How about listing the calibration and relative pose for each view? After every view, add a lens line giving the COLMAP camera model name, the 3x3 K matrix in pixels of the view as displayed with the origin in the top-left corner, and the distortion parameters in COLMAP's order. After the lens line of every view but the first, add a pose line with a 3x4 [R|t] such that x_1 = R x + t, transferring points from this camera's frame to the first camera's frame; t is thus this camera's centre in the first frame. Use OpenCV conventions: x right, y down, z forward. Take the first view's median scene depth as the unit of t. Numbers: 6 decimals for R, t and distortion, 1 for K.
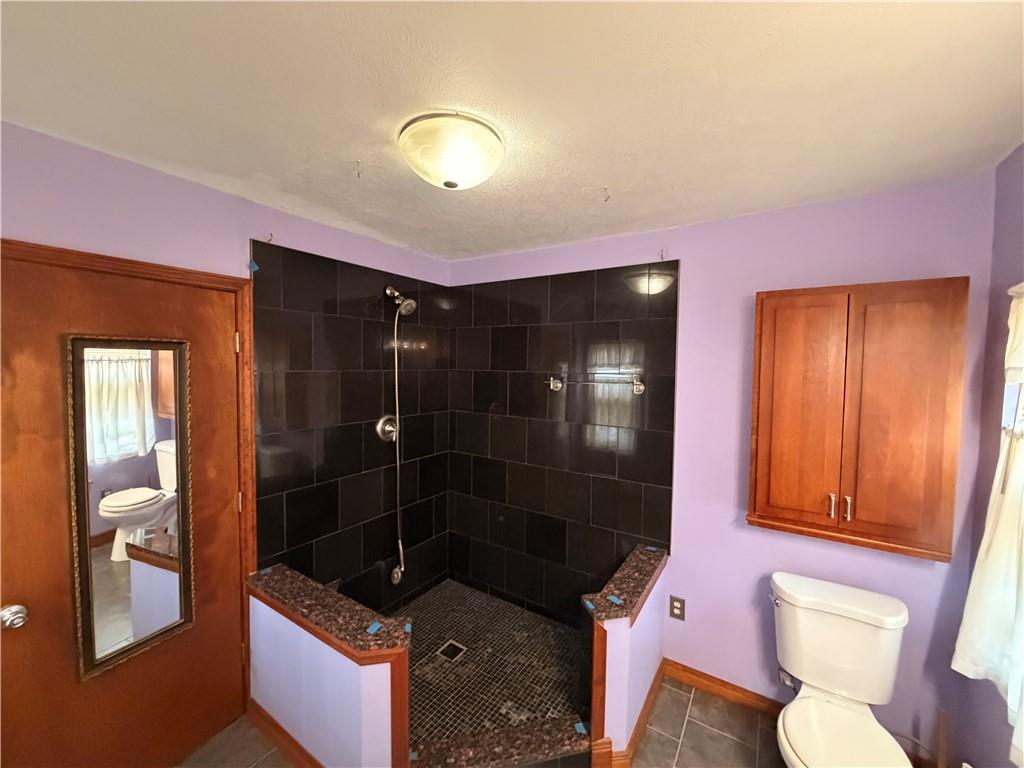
lens RADIAL K [[407.2, 0, 512.0], [0, 407.2, 386.2], [0, 0, 1]] dist [-0.005554, 0.000887]
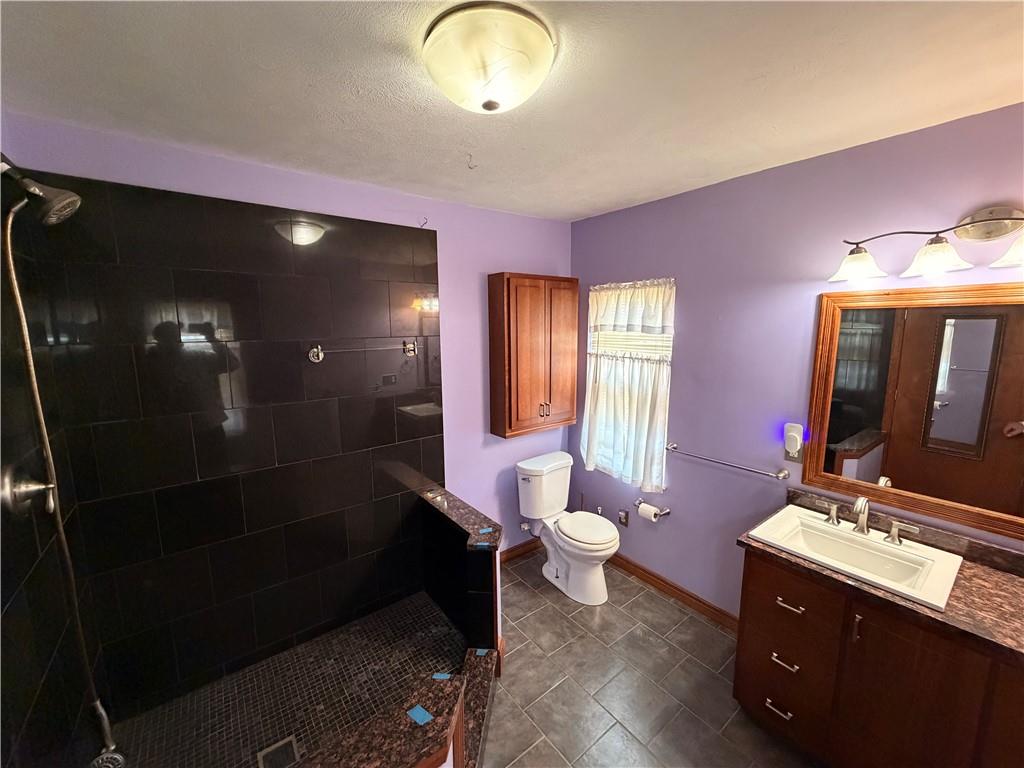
lens RADIAL K [[407.2, 0, 515.0], [0, 407.2, 381.8], [0, 0, 1]] dist [-0.005554, 0.000887]
pose [[0.322220, -0.150816, 0.934574, -0.744513], [0.058964, 0.988509, 0.139190, -0.054745], [-0.944827, 0.010257, 0.327410, 0.531394]]
